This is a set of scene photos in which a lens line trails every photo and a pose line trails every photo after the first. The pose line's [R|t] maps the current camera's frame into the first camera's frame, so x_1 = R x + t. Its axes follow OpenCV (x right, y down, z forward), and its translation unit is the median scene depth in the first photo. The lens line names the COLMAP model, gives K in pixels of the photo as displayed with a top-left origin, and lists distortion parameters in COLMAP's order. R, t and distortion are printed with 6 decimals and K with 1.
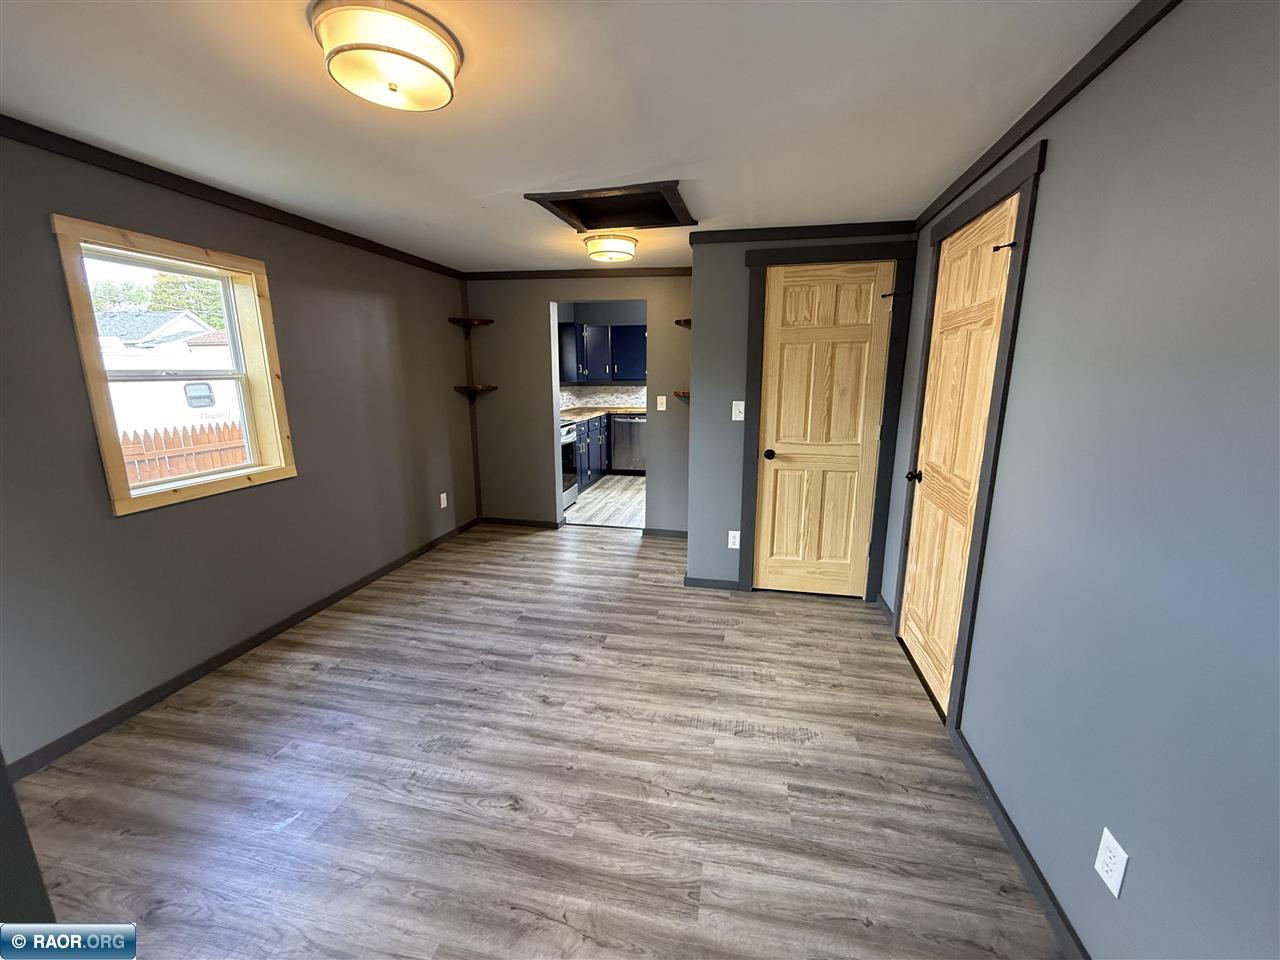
lens RADIAL K [[510.5, 0, 642.3], [0, 510.5, 478.4], [0, 0, 1]] dist [-0.001572, -0.000128]
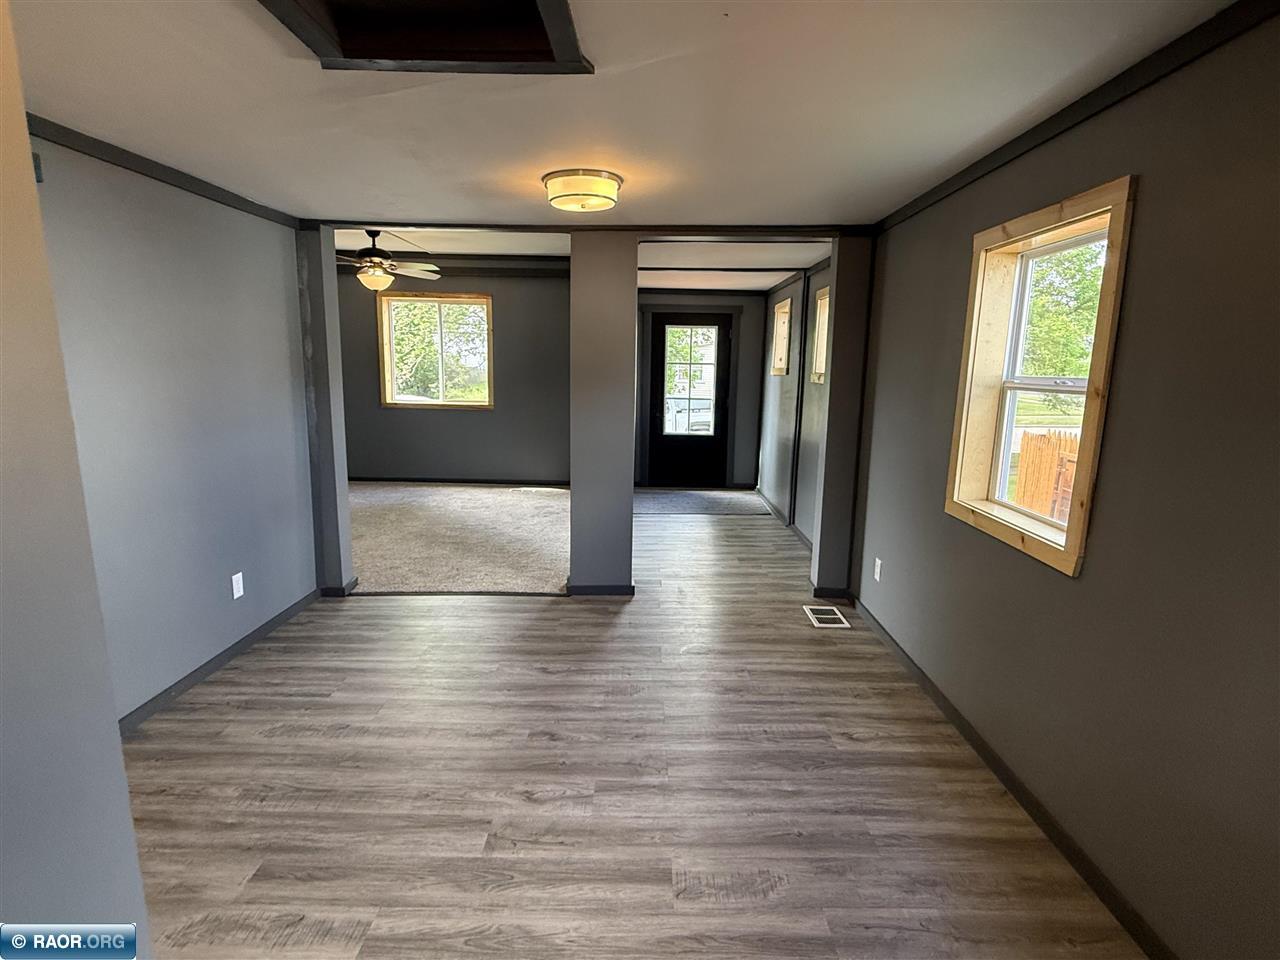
lens RADIAL K [[634.9, 0, 643.5], [0, 634.9, 479.7], [0, 0, 1]] dist [0.006855, 0.000944]
pose [[-0.980038, 0.021812, -0.197608, -0.122233], [-0.054737, 0.925944, 0.373673, -0.363840], [0.191124, 0.377031, -0.906267, 1.667318]]
